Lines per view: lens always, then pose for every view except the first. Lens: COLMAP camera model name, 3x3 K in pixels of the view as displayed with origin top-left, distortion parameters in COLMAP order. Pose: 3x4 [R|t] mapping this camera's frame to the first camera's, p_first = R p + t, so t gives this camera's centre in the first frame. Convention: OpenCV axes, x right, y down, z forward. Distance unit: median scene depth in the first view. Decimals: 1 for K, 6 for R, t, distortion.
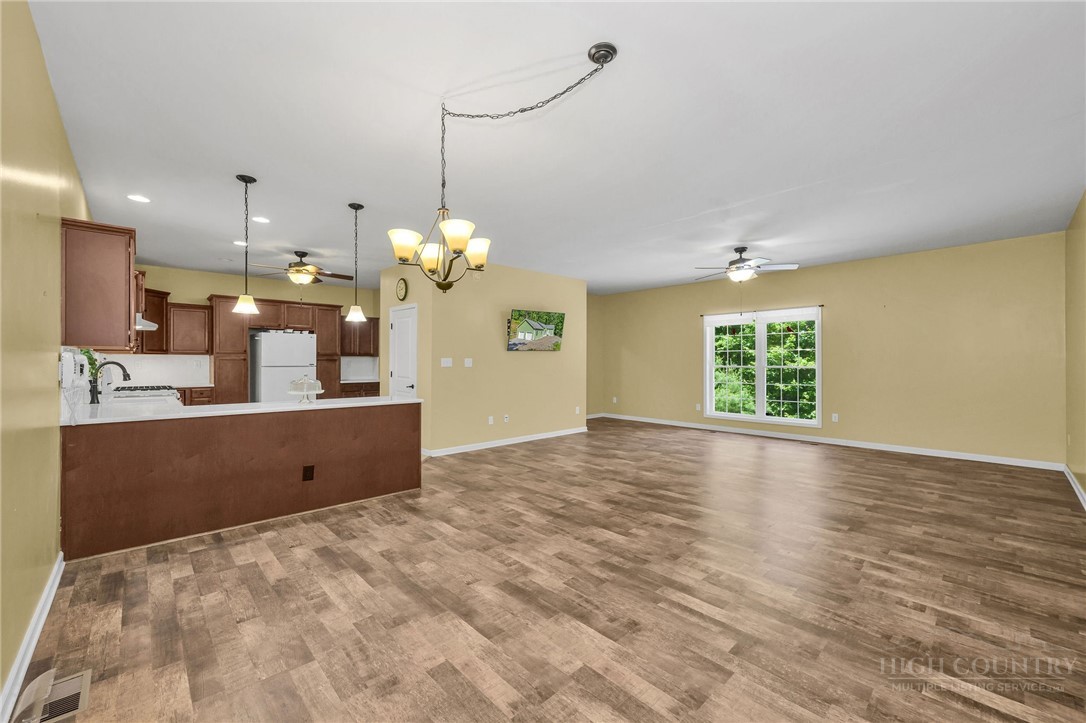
lens RADIAL K [[430.2, 0, 560.0], [0, 430.2, 360.4], [0, 0, 1]] dist [0.001886, 0.000045]
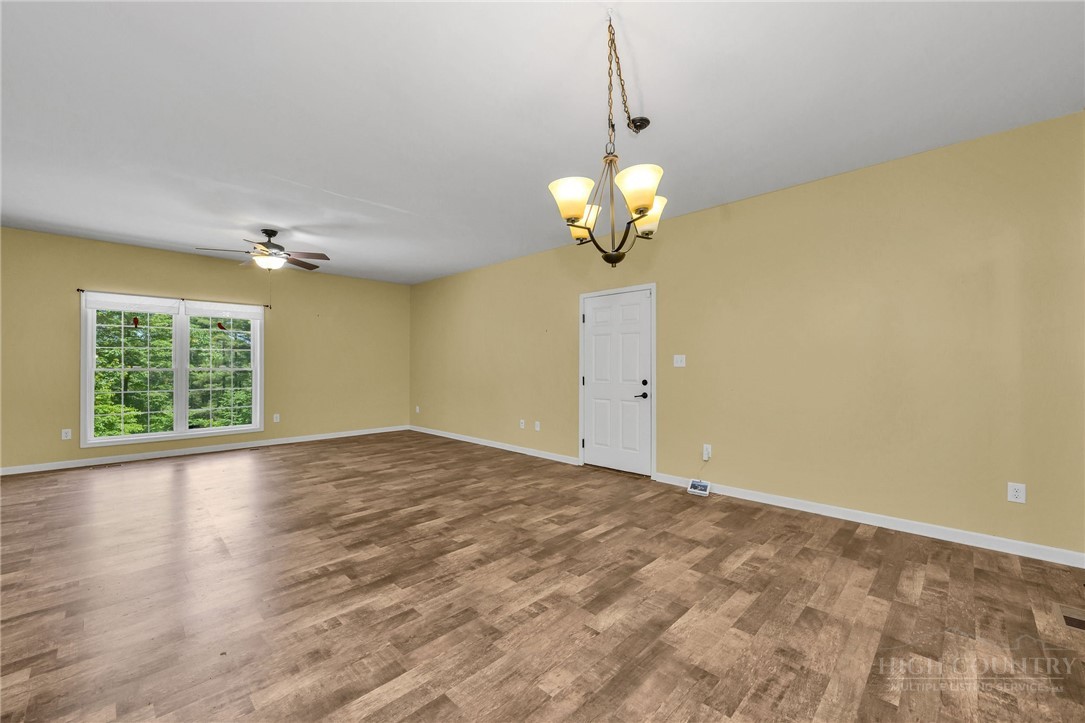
lens RADIAL K [[425.4, 0, 525.6], [0, 425.4, 364.2], [0, 0, 1]] dist [-0.001759, -0.000007]
pose [[0.011260, 0.005028, 0.999924, -0.654144], [-0.004908, 0.999976, -0.004973, 0.014062], [-0.999925, -0.004852, 0.011284, 0.730126]]
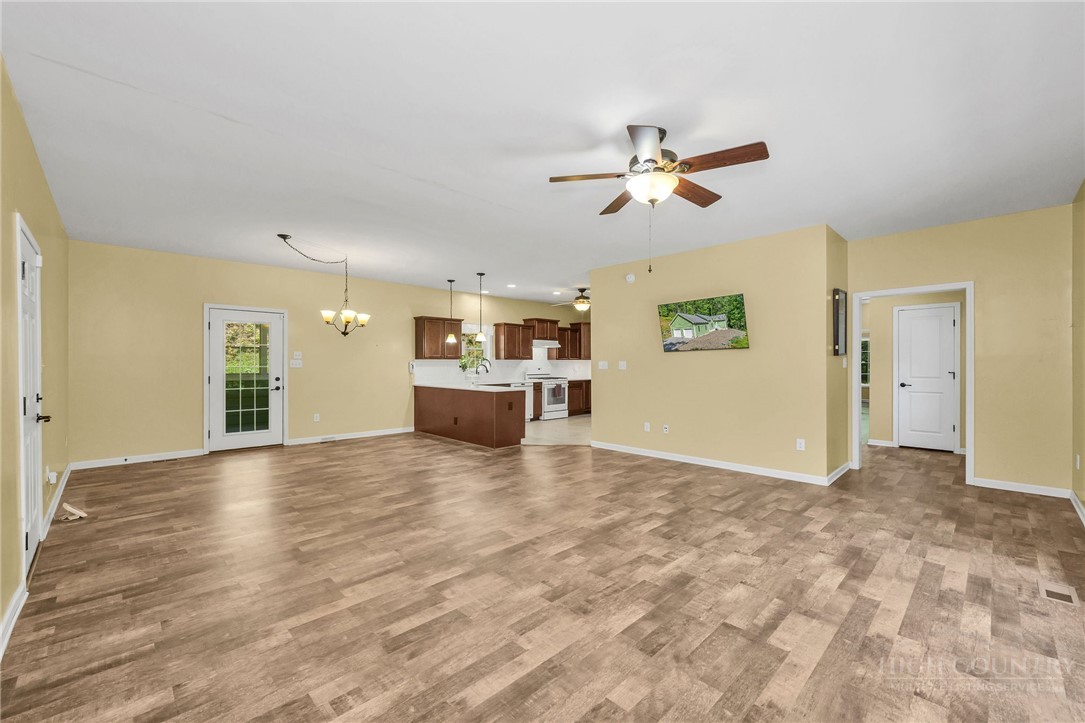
lens RADIAL K [[451.5, 0, 542.5], [0, 451.5, 364.5], [0, 0, 1]] dist [-0.000058, 0.000699]
pose [[-0.003615, 0.003357, -0.999988, 1.439972], [0.004922, 0.999982, 0.003339, -0.002853], [0.999981, -0.004910, -0.003631, 1.347090]]
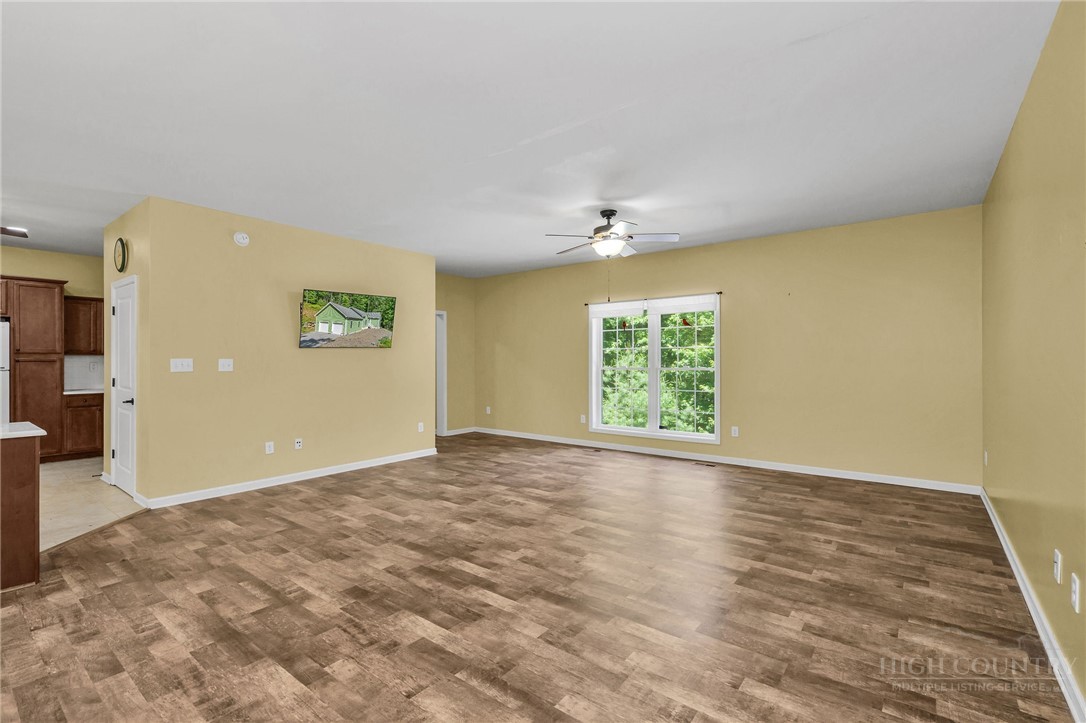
lens RADIAL K [[477.0, 0, 553.9], [0, 477.0, 360.6], [0, 0, 1]] dist [-0.000323, -0.000499]
pose [[0.989800, -0.001928, 0.142451, 0.317788], [0.001454, 0.999993, 0.003432, -0.006297], [-0.142457, -0.003190, 0.989796, 0.294506]]
